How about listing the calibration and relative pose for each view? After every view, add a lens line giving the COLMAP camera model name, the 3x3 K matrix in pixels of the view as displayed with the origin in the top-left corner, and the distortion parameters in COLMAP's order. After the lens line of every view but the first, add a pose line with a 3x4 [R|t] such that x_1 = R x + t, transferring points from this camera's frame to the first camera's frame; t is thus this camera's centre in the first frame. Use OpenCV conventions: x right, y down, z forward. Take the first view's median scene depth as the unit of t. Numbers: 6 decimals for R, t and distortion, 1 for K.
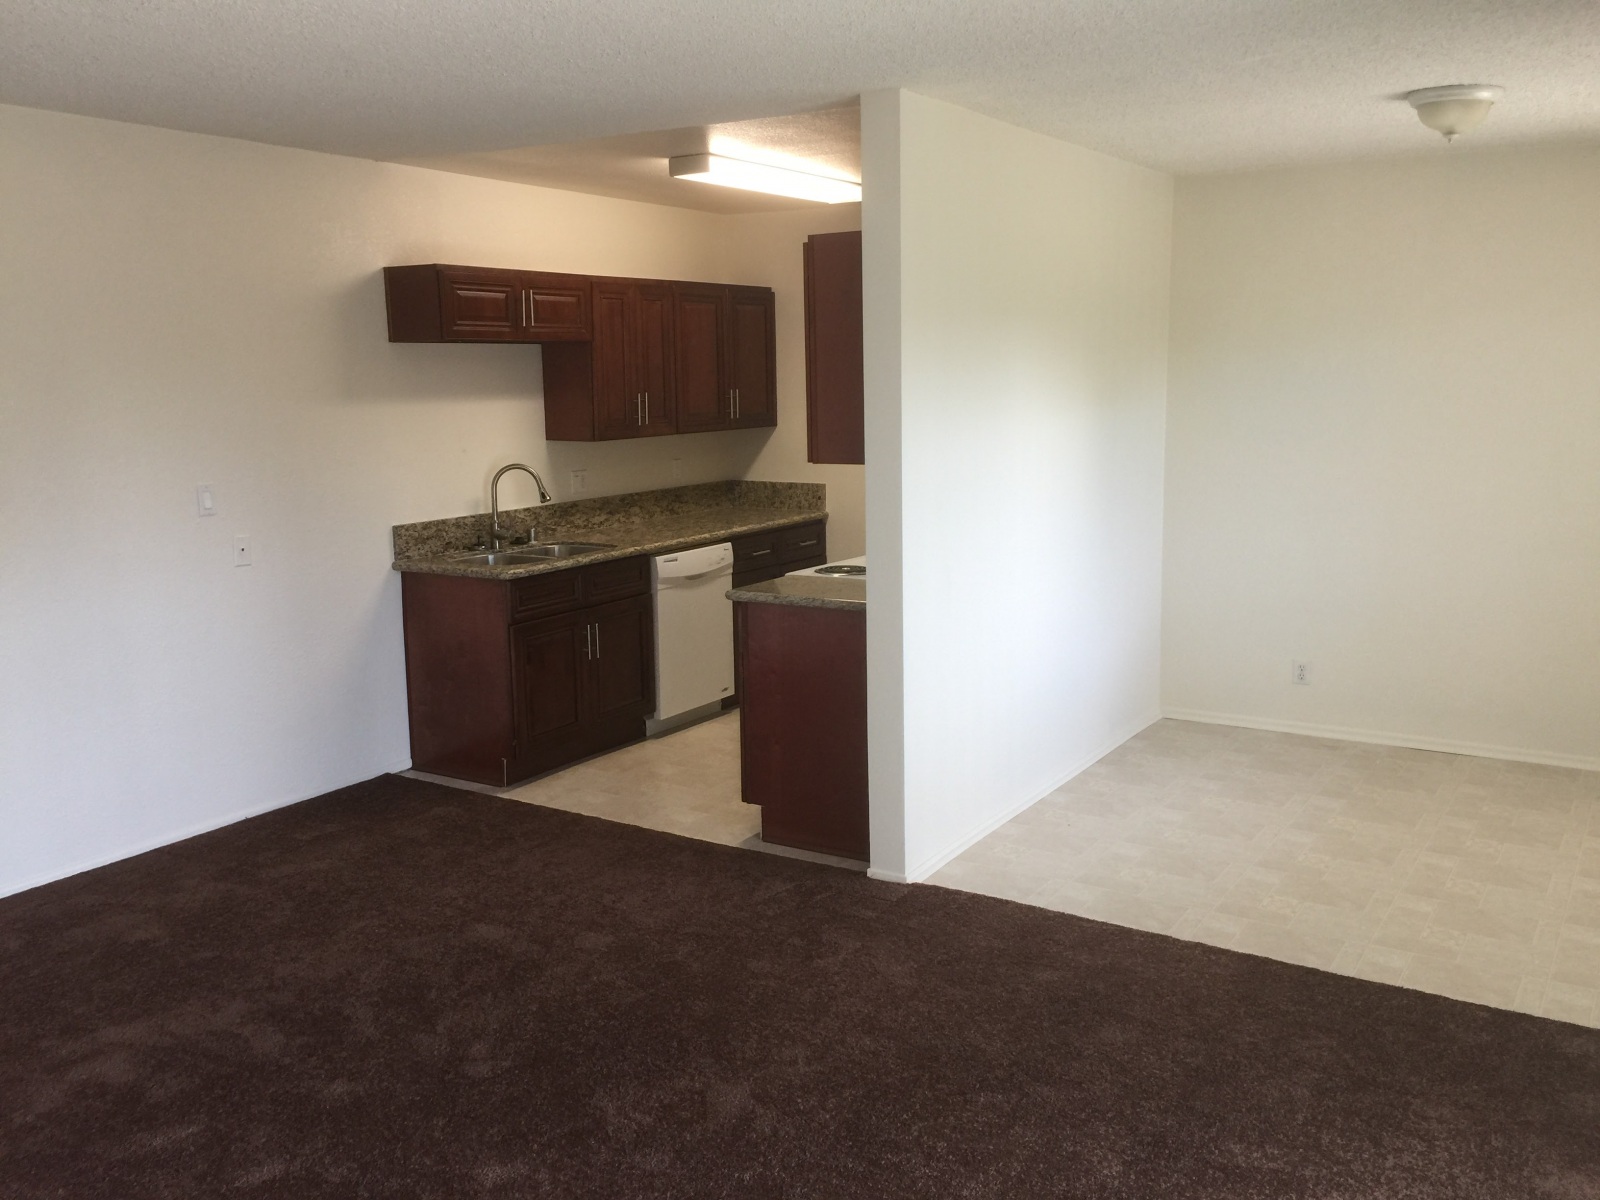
lens RADIAL K [[1364.5, 0, 784.1], [0, 1364.5, 576.9], [0, 0, 1]] dist [0.085847, -0.122999]
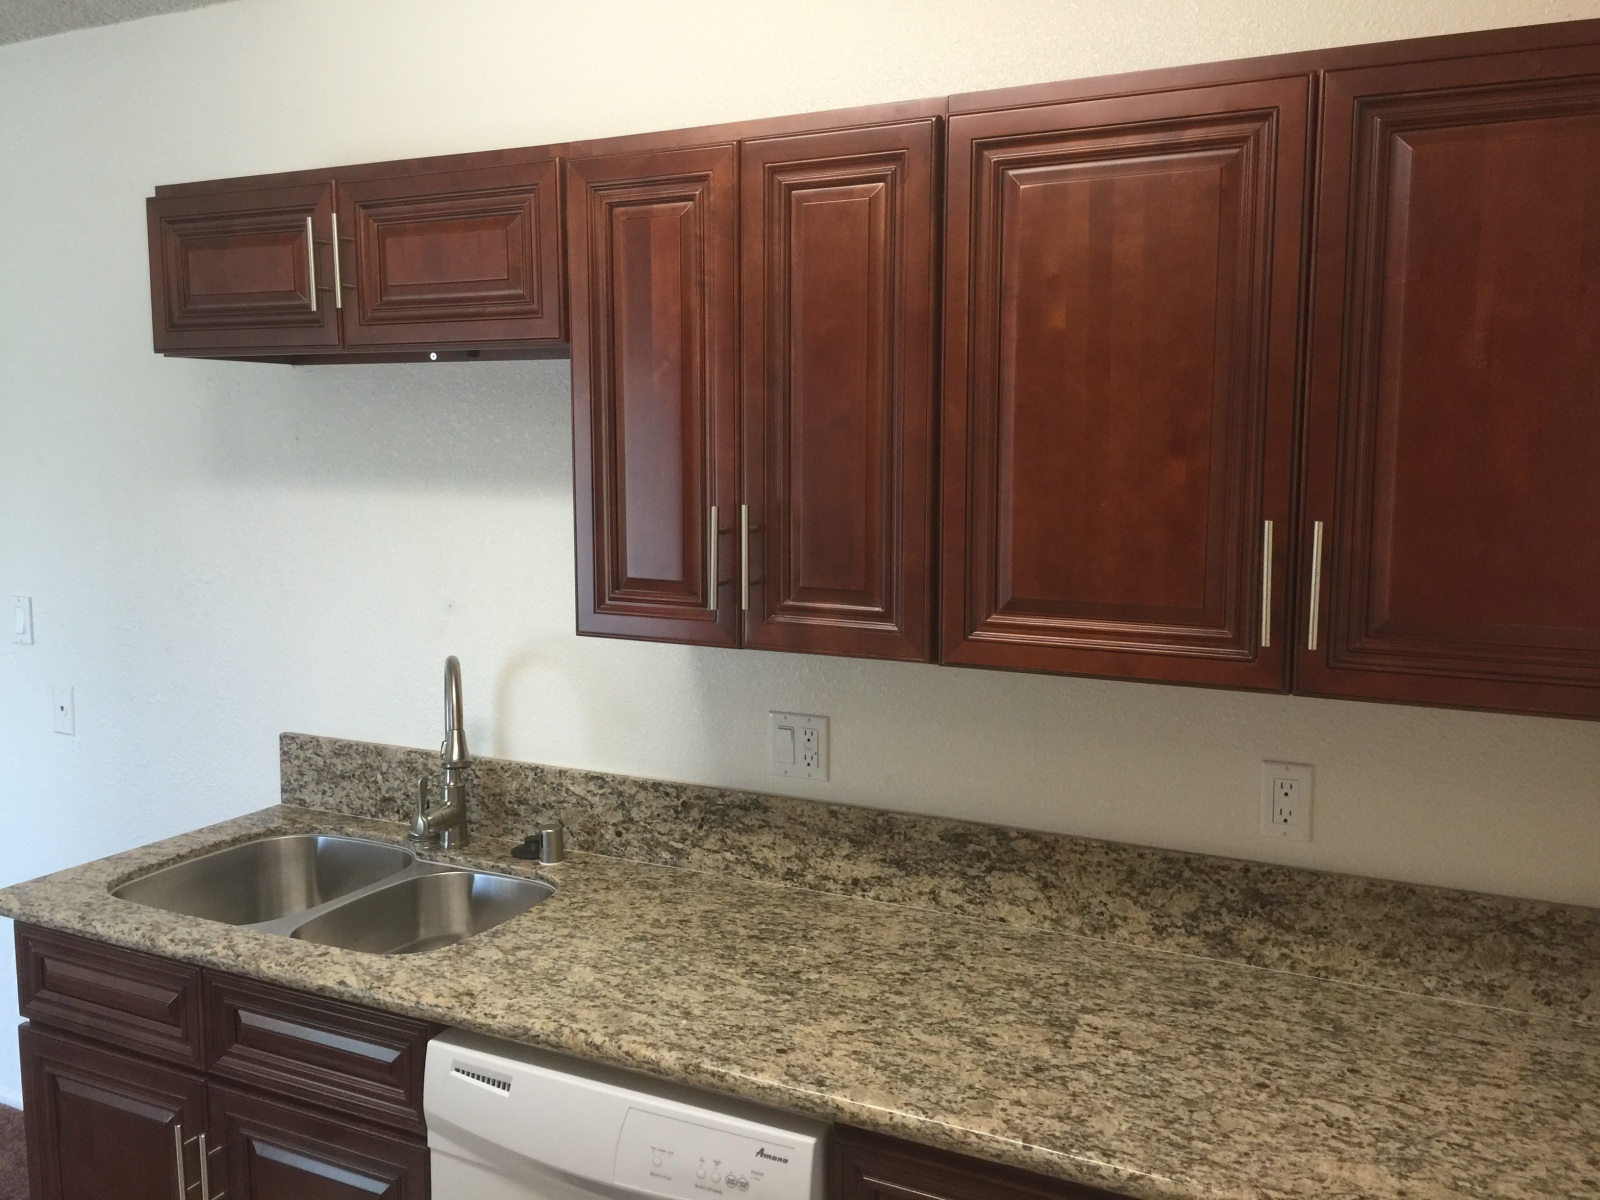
lens RADIAL K [[1363.2, 0, 789.4], [0, 1363.2, 579.6], [0, 0, 1]] dist [0.069405, -0.079442]
pose [[0.104414, 0.122642, -0.986943, 0.200913], [-0.154786, 0.982279, 0.105687, -0.157863], [0.982415, 0.141730, 0.121547, 1.017581]]
